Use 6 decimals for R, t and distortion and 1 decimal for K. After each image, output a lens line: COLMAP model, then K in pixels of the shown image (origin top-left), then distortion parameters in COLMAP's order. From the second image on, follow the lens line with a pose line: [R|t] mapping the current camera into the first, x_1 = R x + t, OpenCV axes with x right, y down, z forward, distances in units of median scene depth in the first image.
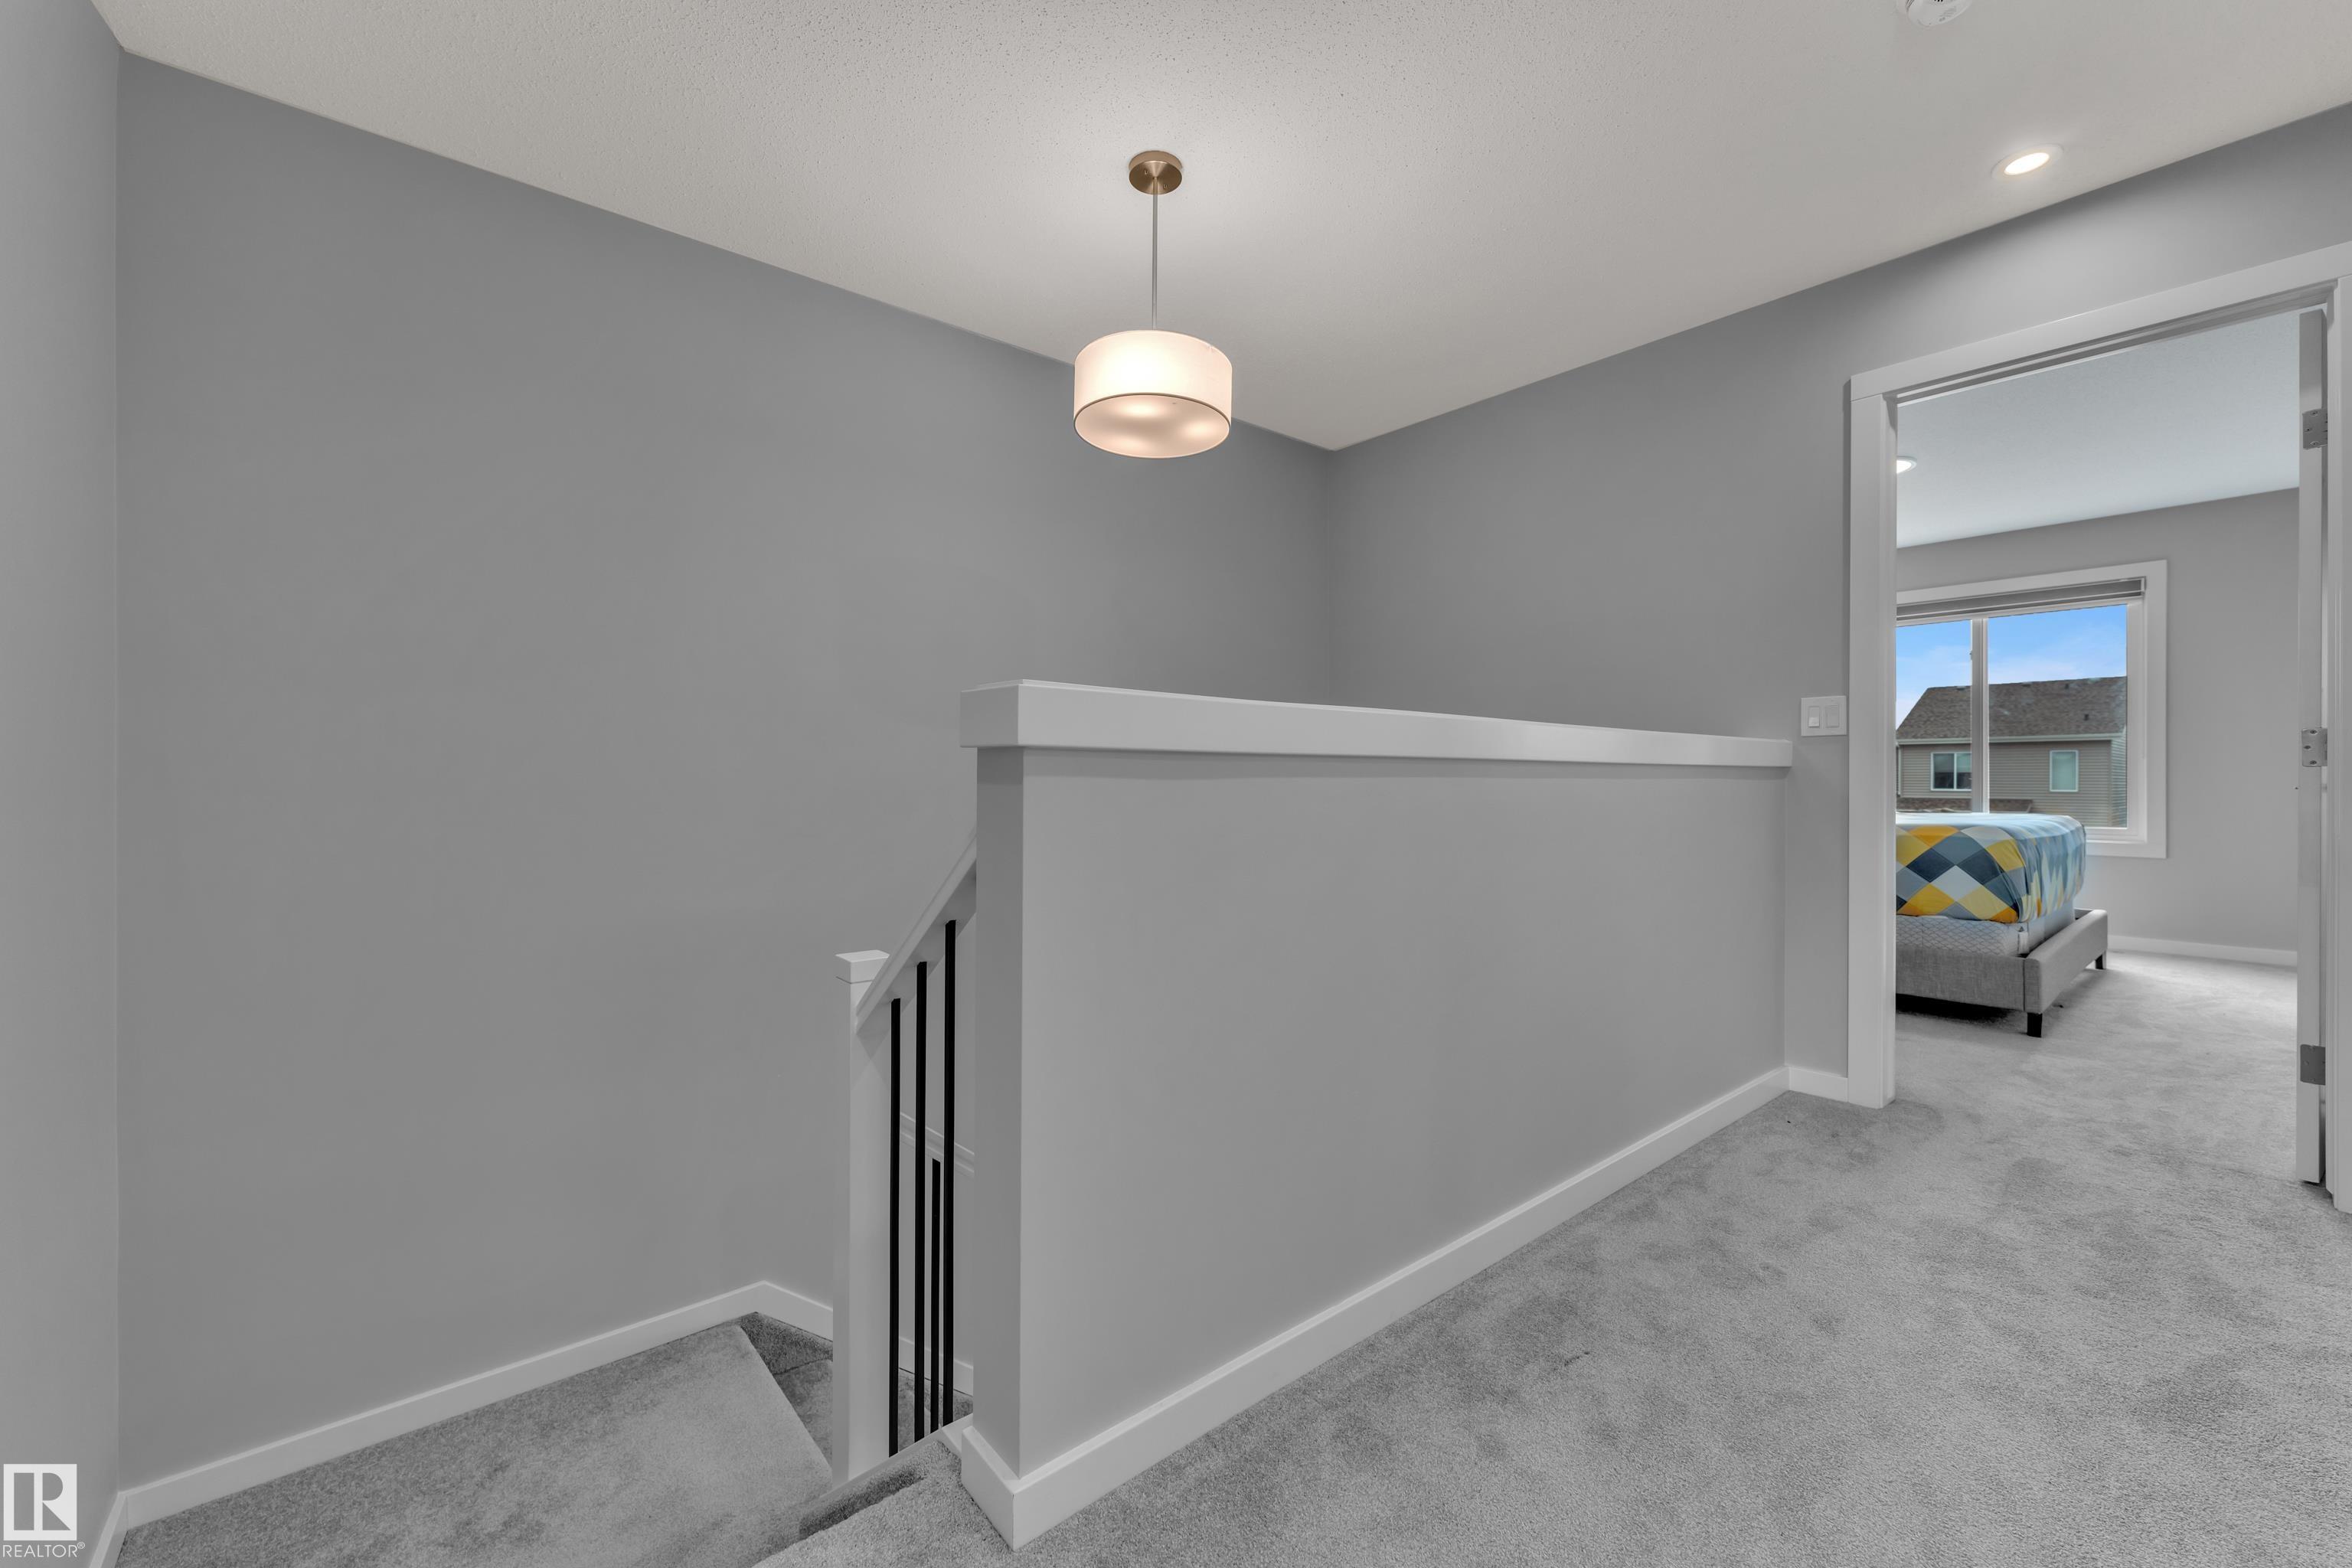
lens RADIAL K [[945.7, 0, 1174.4], [0, 945.7, 783.1], [0, 0, 1]] dist [-0.001358, 0.000025]
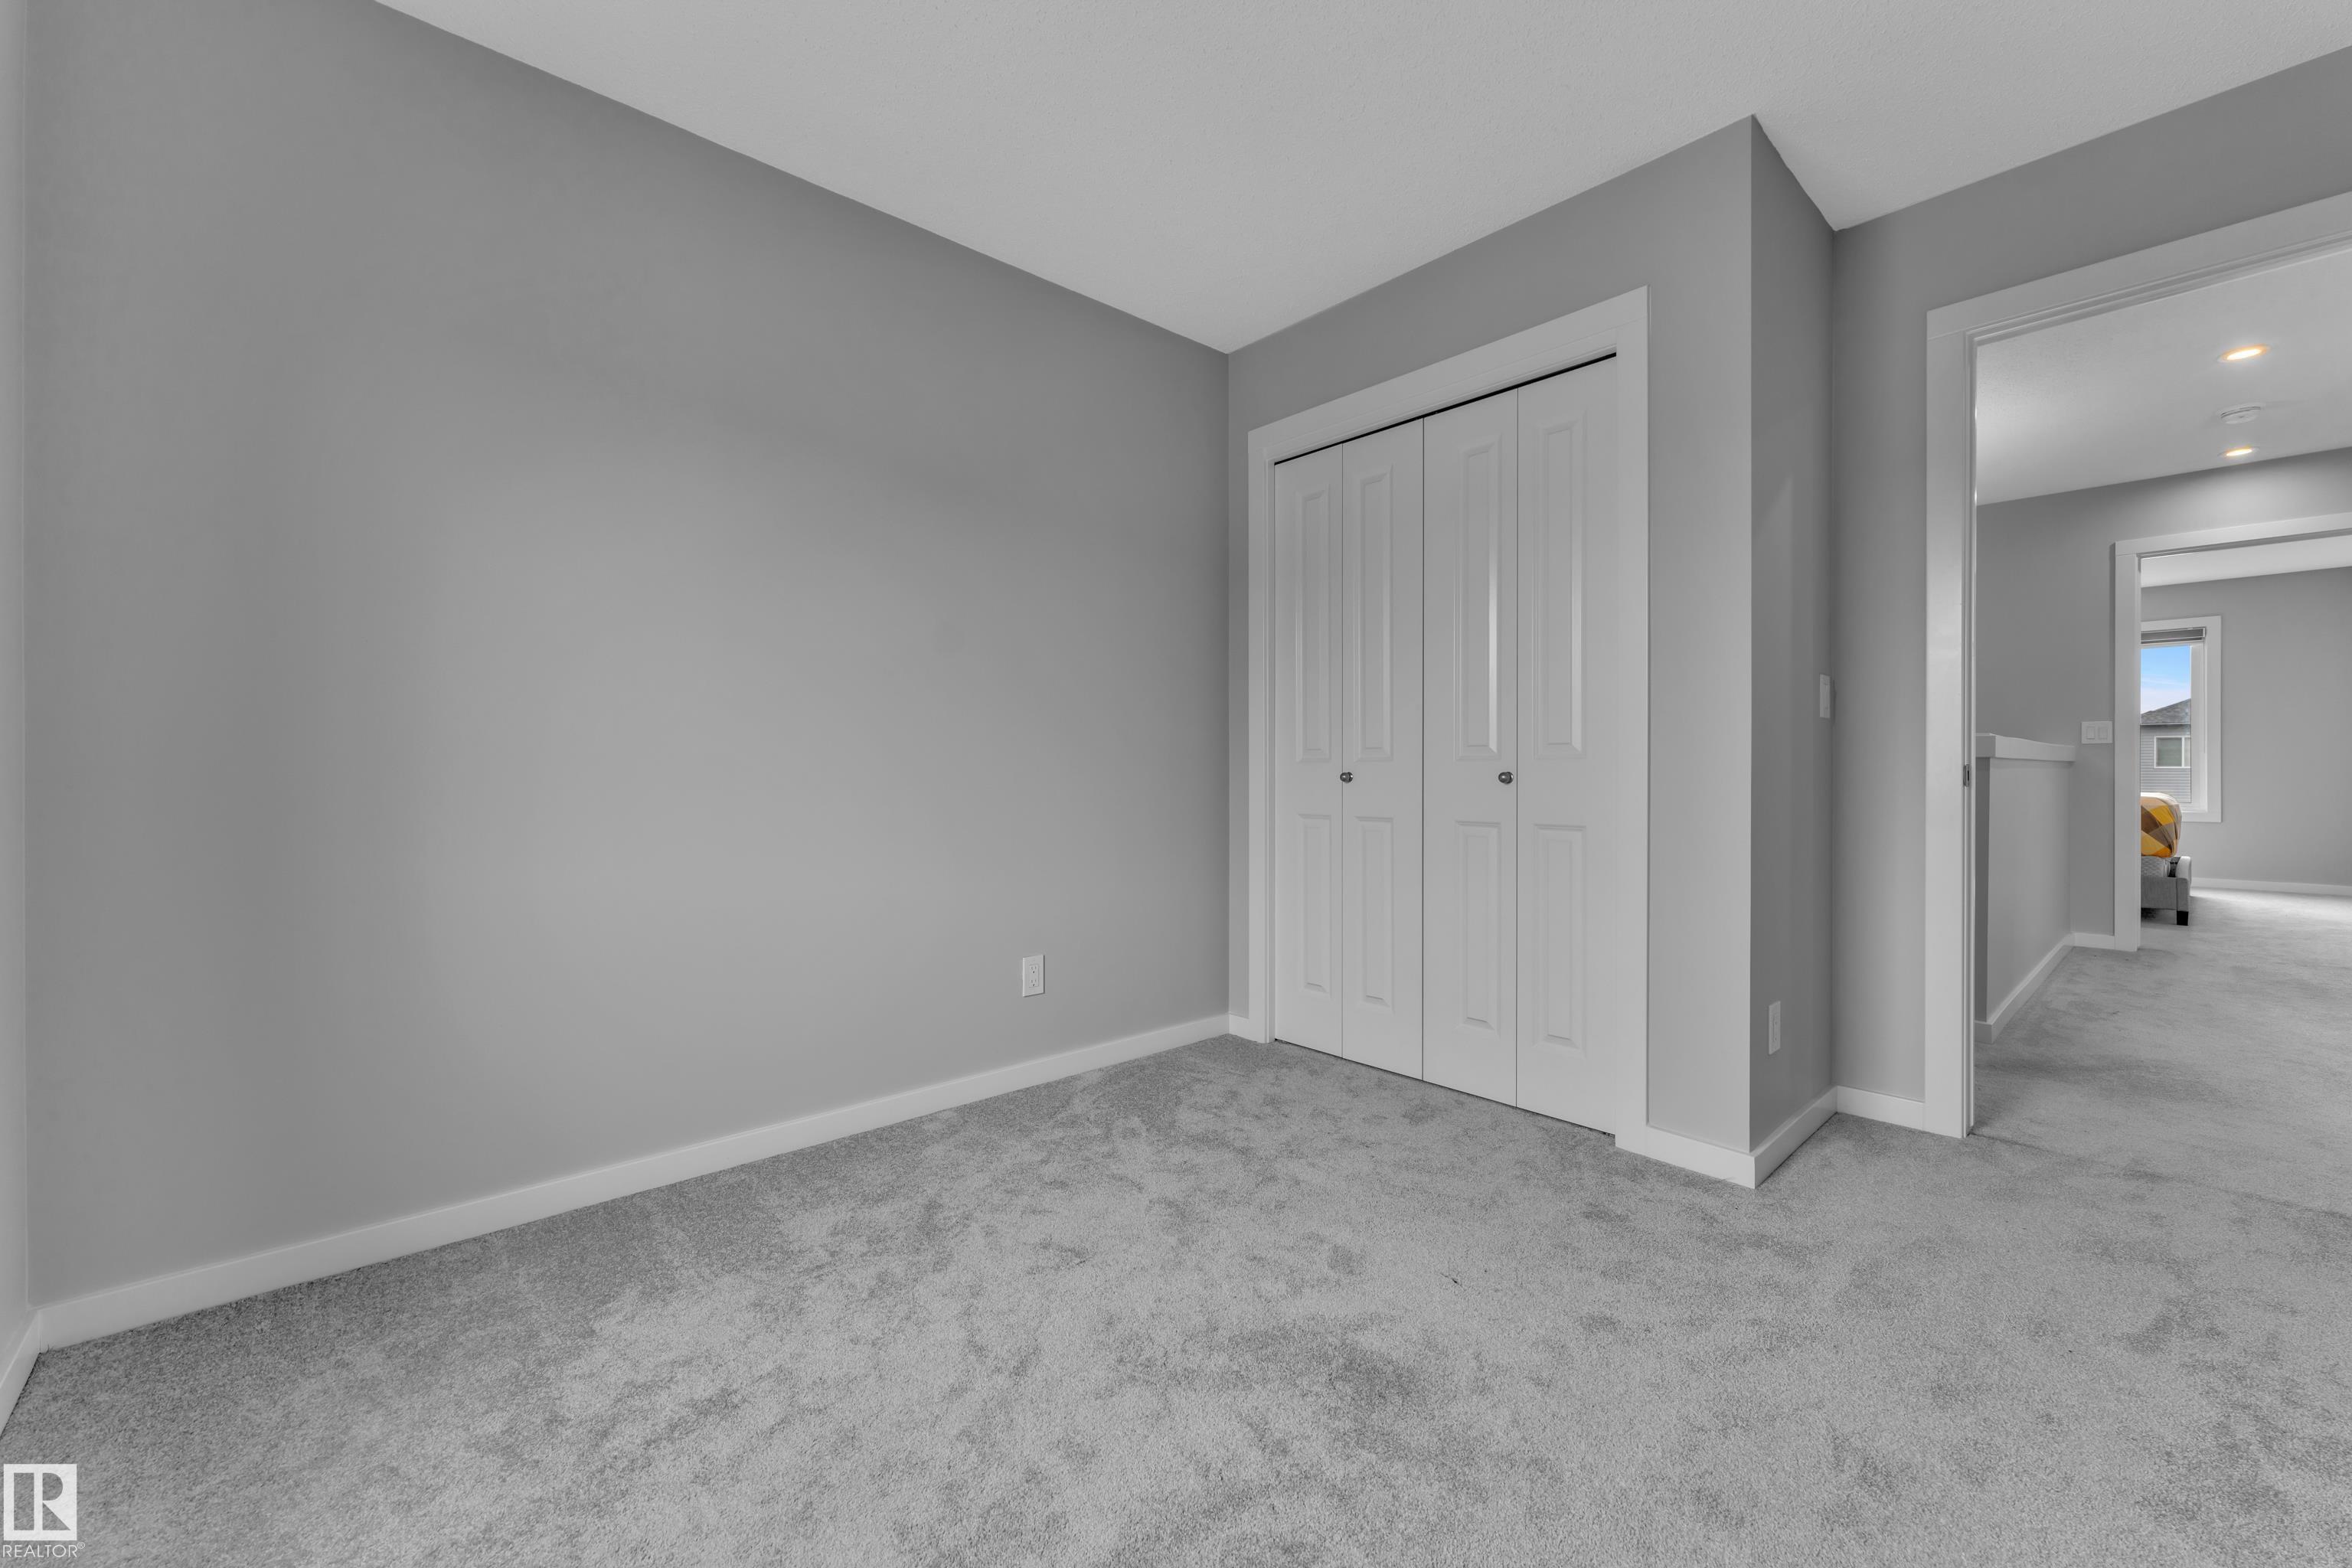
lens RADIAL K [[945.7, 0, 1173.8], [0, 945.7, 775.6], [0, 0, 1]] dist [-0.001358, 0.000025]
pose [[0.999258, -0.003738, 0.038338, -1.028780], [0.003713, 0.999993, 0.000723, 0.001588], [-0.038340, -0.000580, 0.999265, -0.647460]]
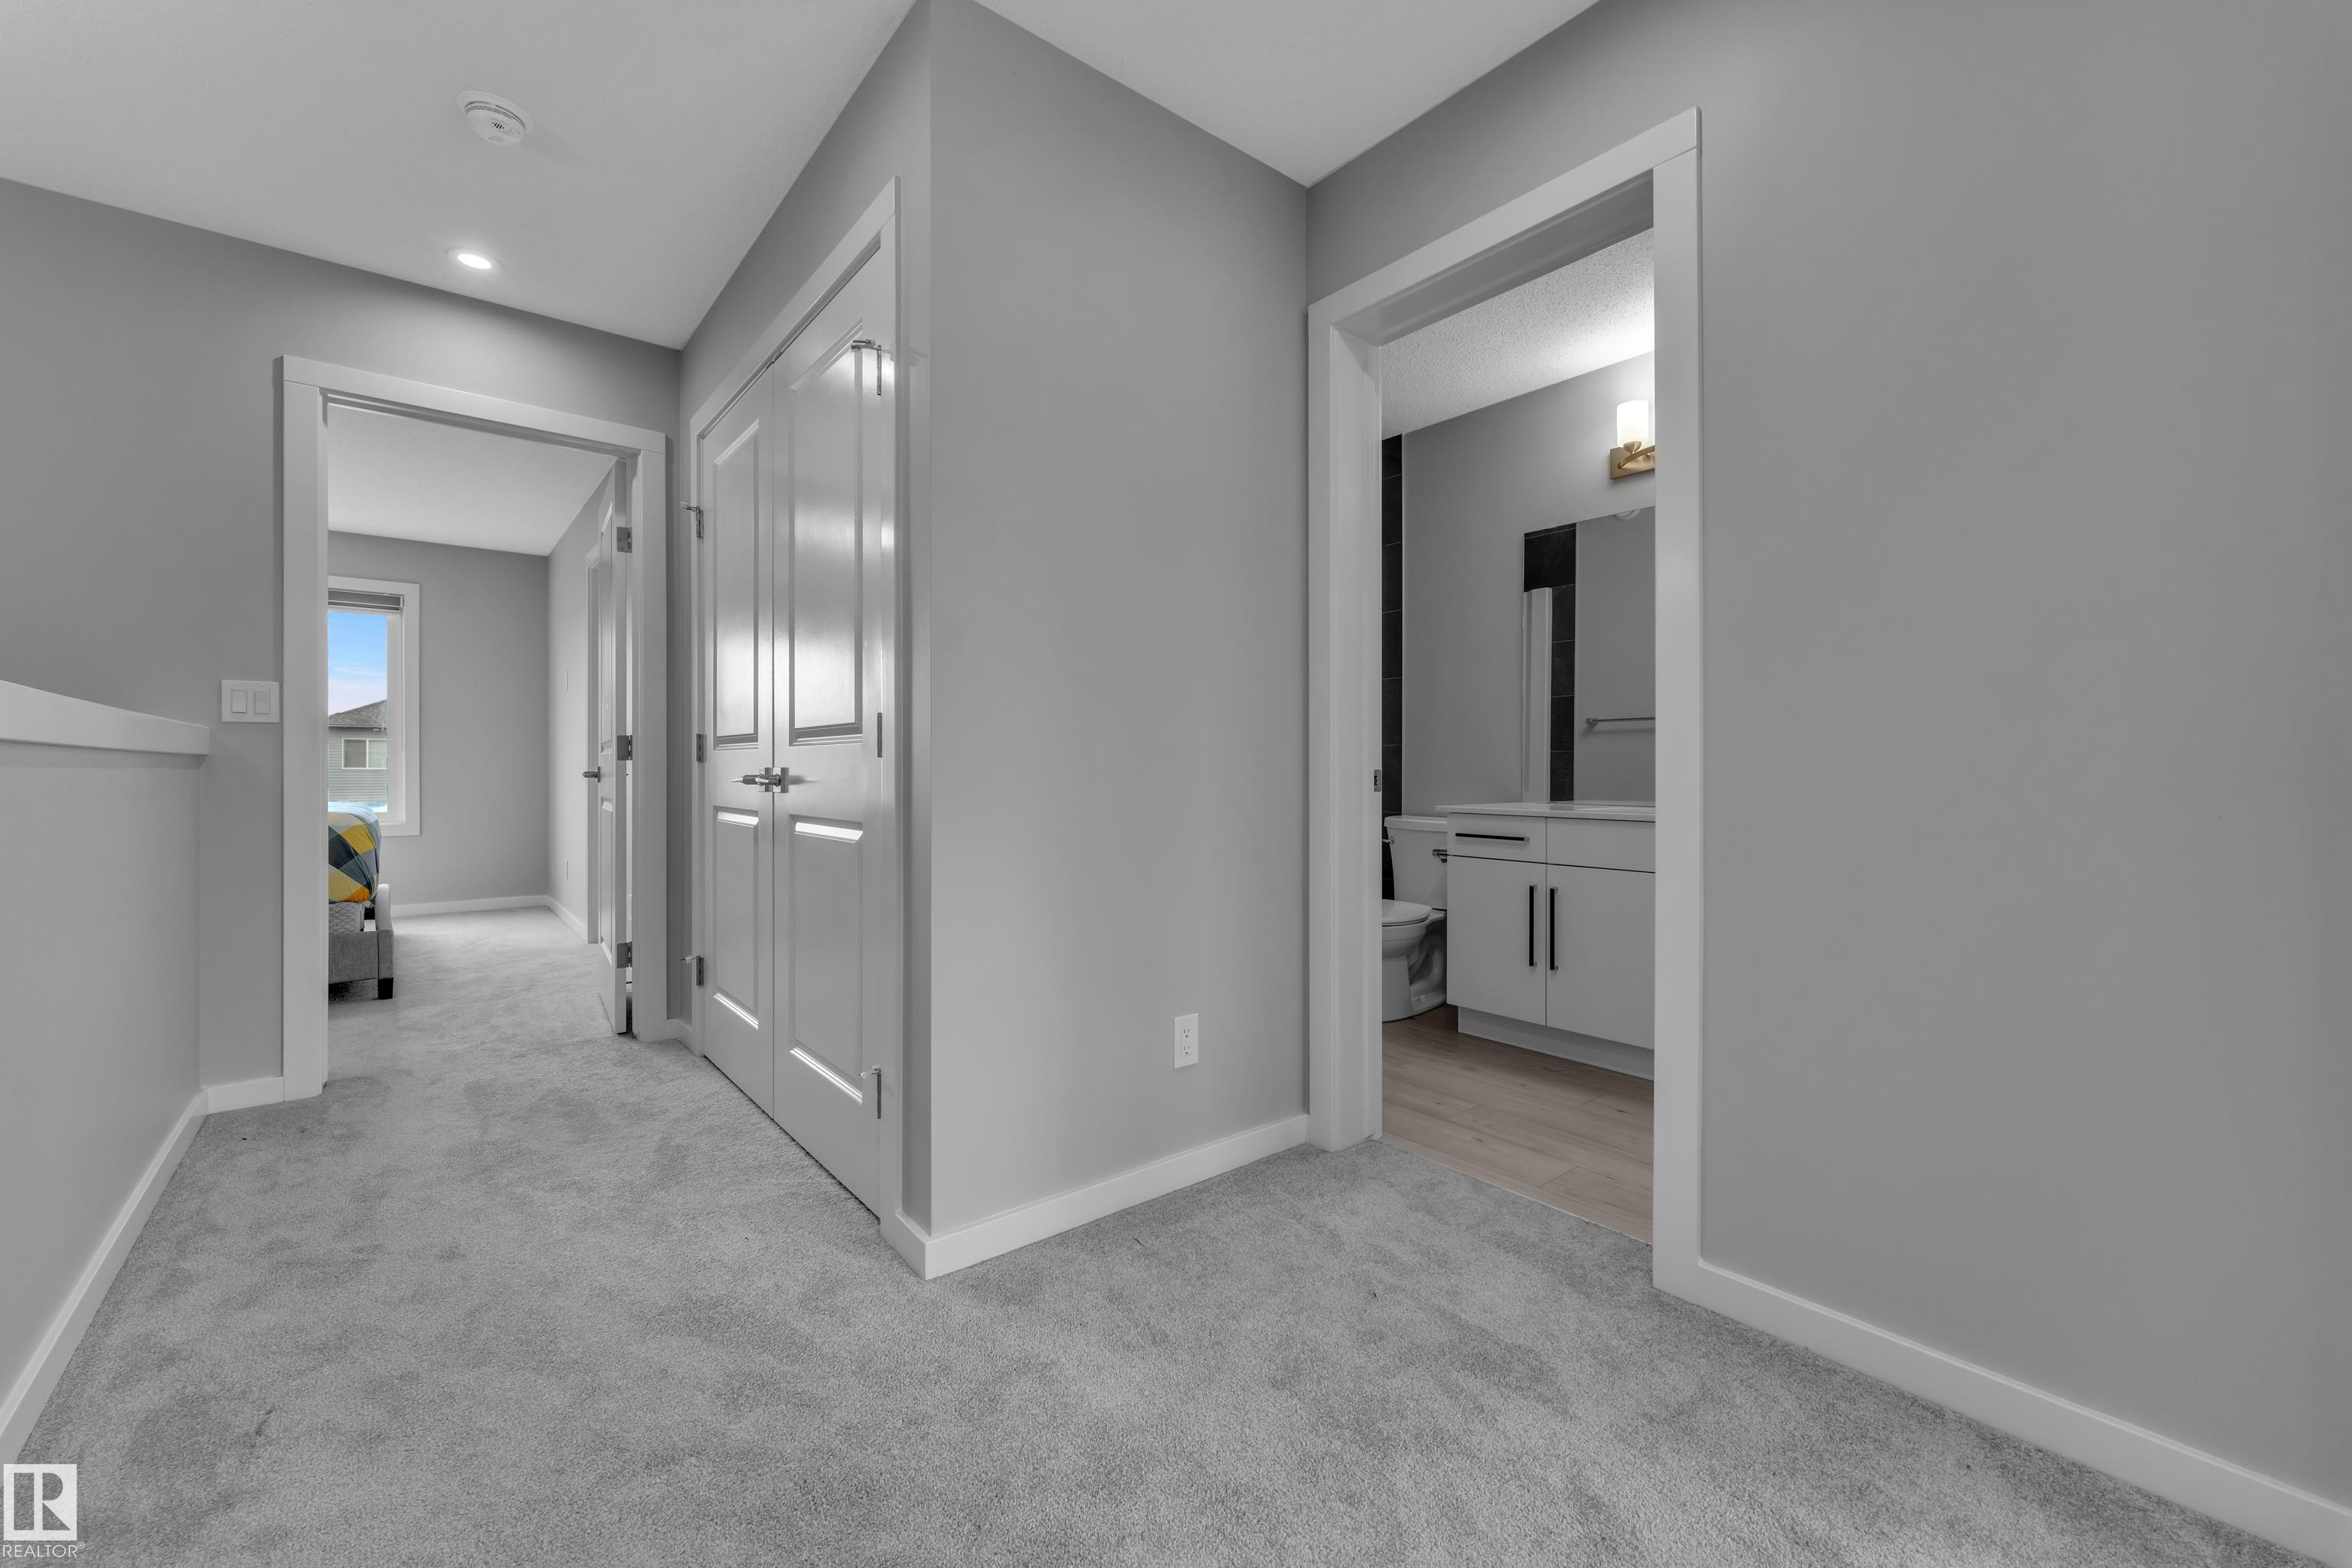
lens RADIAL K [[945.7, 0, 1172.4], [0, 945.7, 770.6], [0, 0, 1]] dist [-0.001358, 0.000025]
pose [[0.006621, -0.001022, 0.999978, -0.230116], [0.003677, 0.999993, 0.000998, 0.000533], [-0.999971, 0.003671, 0.006625, 0.073015]]
